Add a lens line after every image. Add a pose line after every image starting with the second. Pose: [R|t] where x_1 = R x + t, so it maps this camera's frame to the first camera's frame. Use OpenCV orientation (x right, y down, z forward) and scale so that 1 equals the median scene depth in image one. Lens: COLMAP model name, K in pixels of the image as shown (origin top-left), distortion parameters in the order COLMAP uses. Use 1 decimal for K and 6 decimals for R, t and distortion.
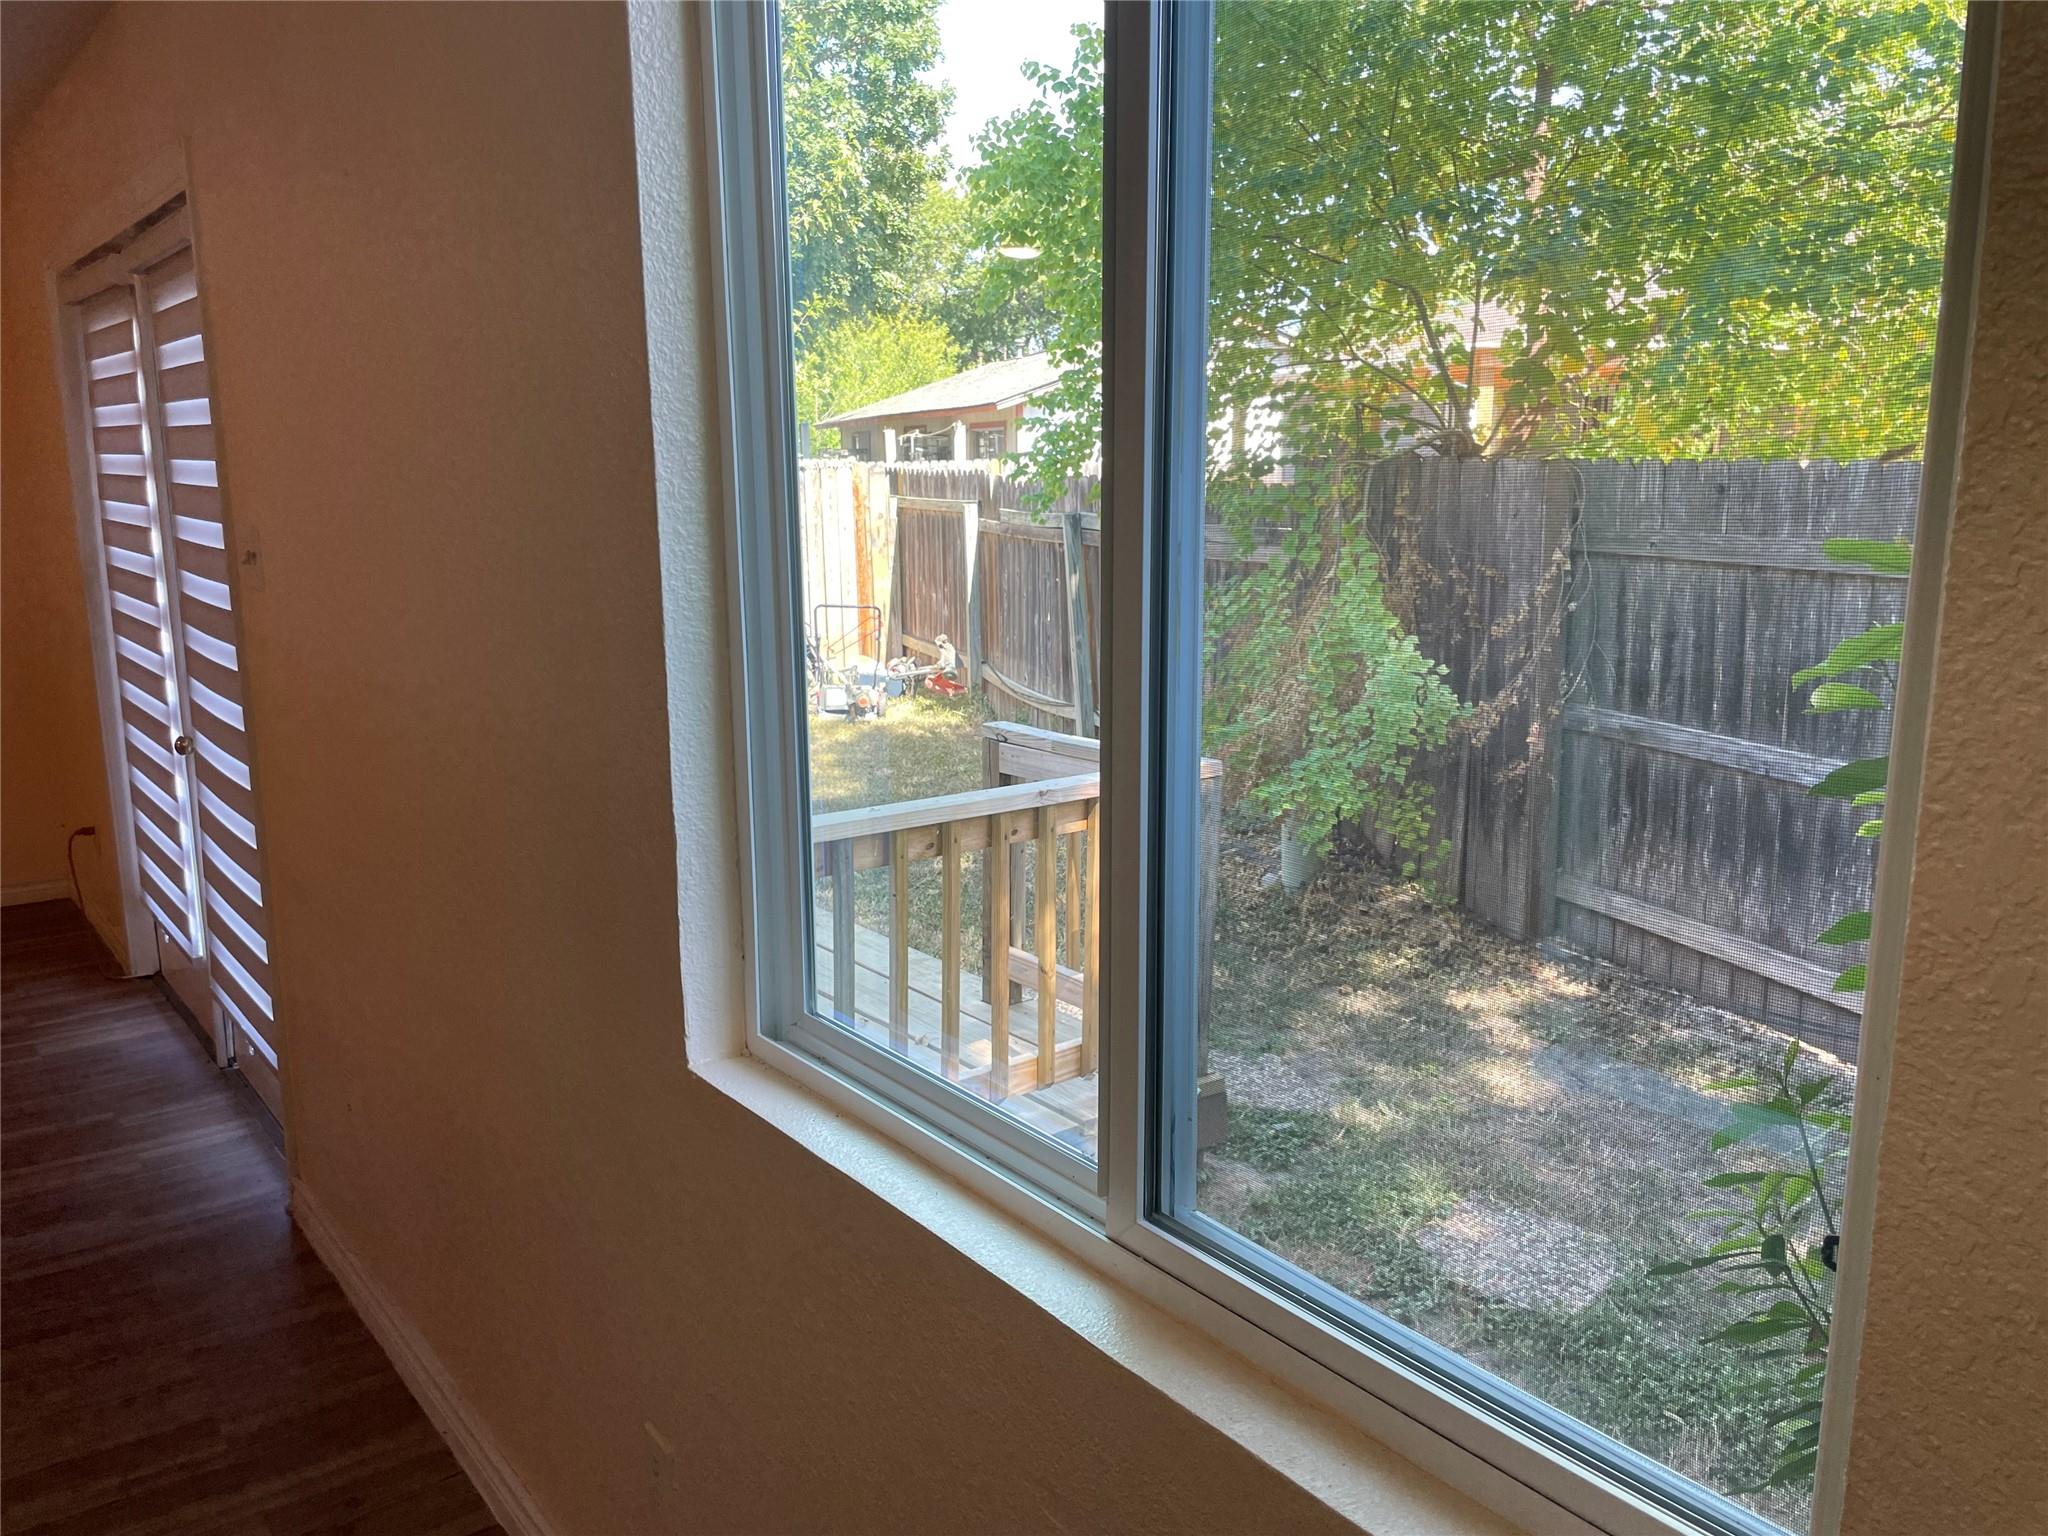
lens RADIAL K [[1555.2, 0, 1020.2], [0, 1555.2, 783.7], [0, 0, 1]] dist [0.076170, -0.095492]
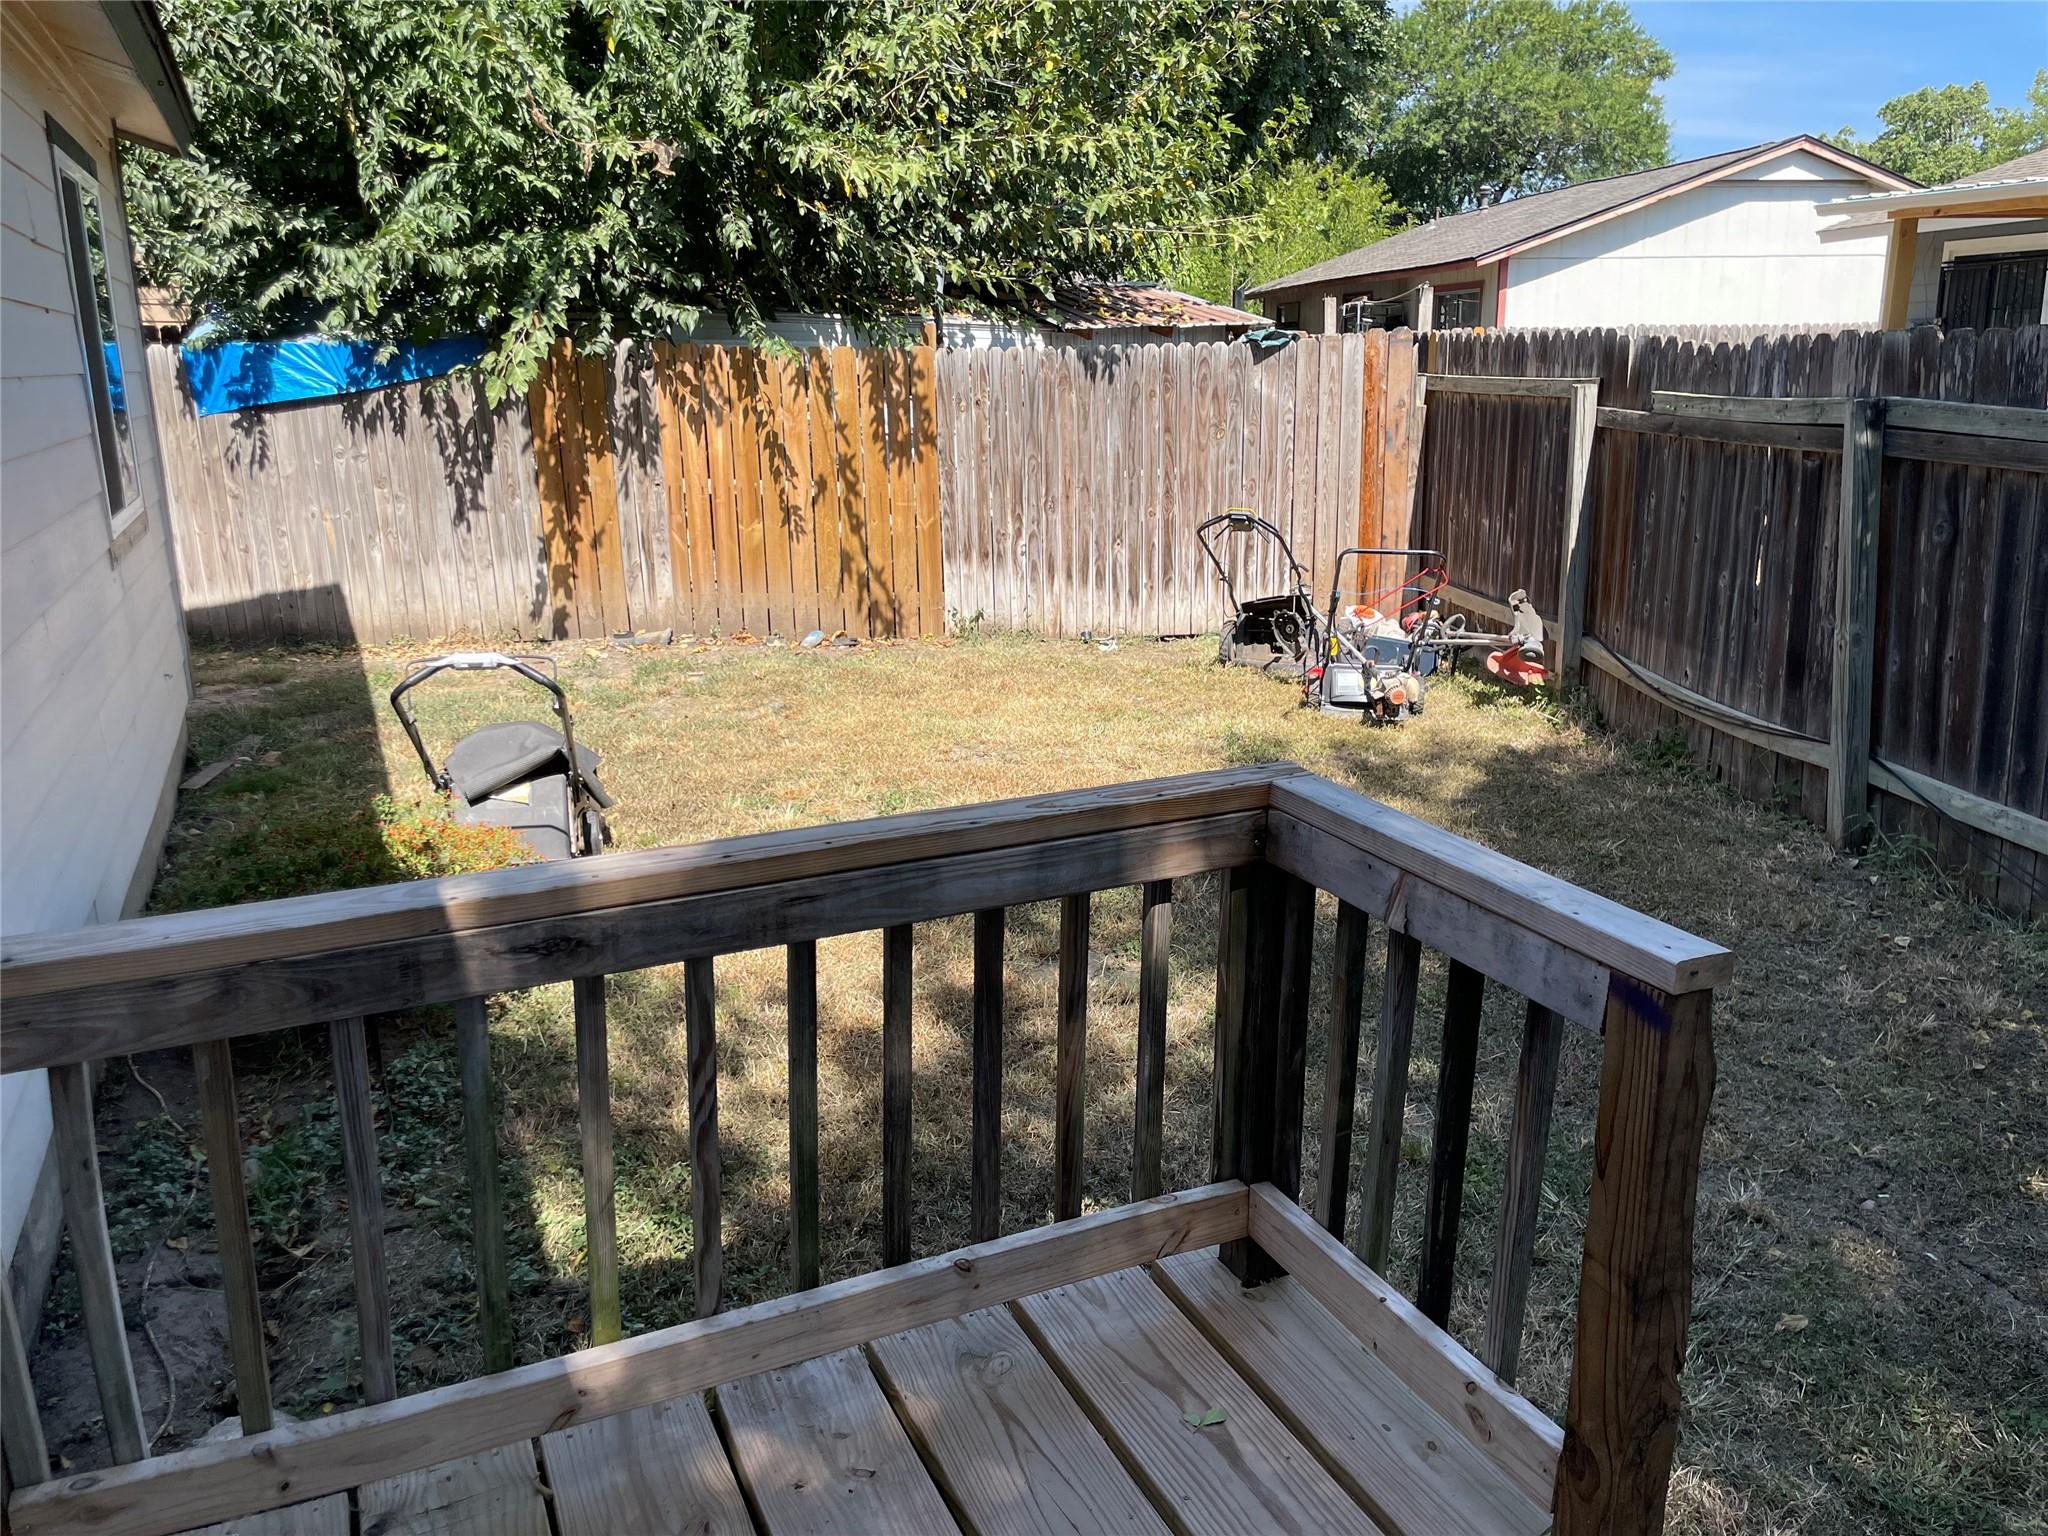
lens RADIAL K [[1555.2, 0, 1018.2], [0, 1555.2, 758.2], [0, 0, 1]] dist [0.076170, -0.095492]
pose [[0.970652, 0.047926, -0.235664, -0.083362], [-0.034698, 0.997597, 0.059964, -0.050595], [0.237972, -0.050027, 0.969983, 0.277405]]
